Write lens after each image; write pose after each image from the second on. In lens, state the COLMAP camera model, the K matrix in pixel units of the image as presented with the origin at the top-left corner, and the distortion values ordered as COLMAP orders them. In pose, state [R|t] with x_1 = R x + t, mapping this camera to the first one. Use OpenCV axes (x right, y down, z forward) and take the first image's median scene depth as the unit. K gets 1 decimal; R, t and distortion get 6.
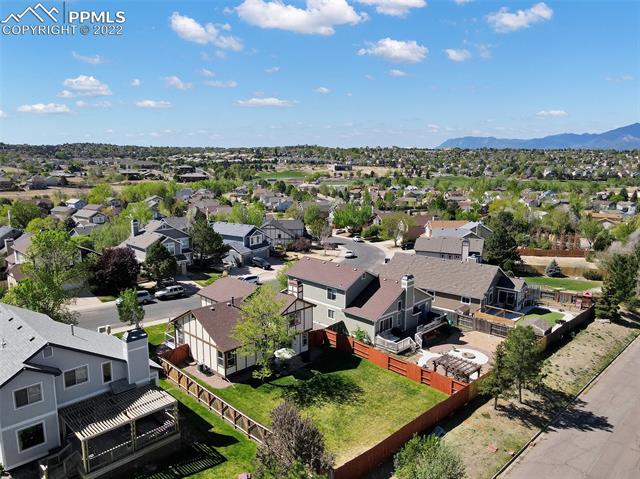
lens RADIAL K [[482.8, 0, 320.0], [0, 482.8, 239.5], [0, 0, 1]] dist [0.007257, 0.008841]
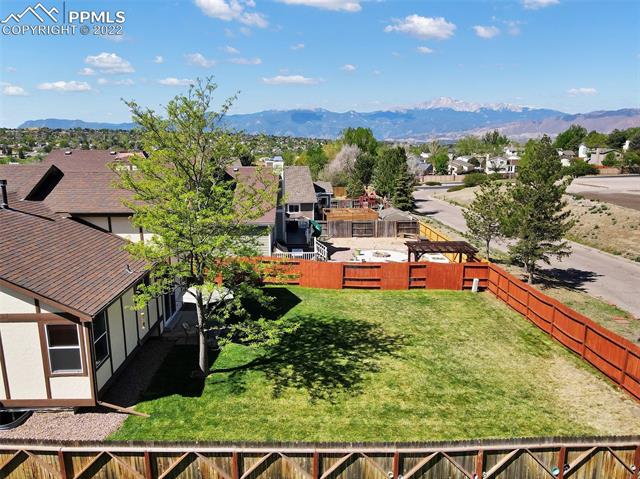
lens RADIAL K [[476.2, 0, 320.0], [0, 476.2, 239.5], [0, 0, 1]] dist [0.009067, 0.008790]
pose [[0.689838, -0.149629, 0.708333, -0.224529], [0.134981, 0.987835, 0.077215, 0.138578], [-0.711269, 0.042346, 0.701643, 0.524562]]
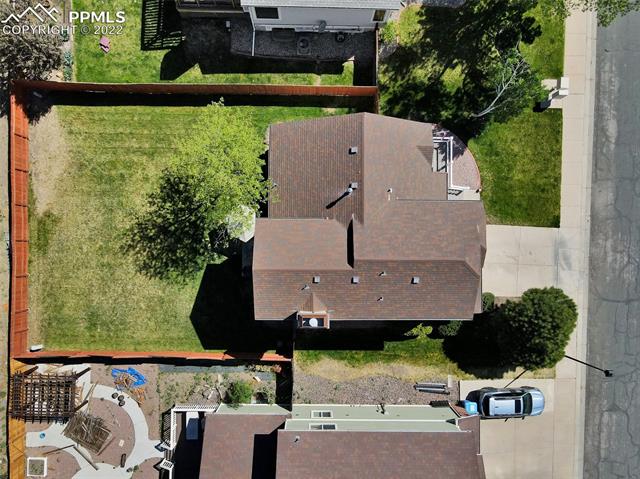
lens RADIAL K [[476.2, 0, 320.0], [0, 476.2, 239.5], [0, 0, 1]] dist [0.009067, 0.008790]
pose [[-0.716576, 0.696232, -0.042194, -0.083754], [-0.158618, -0.103747, 0.981874, -0.332573], [0.679235, 0.710280, 0.184778, 0.779223]]
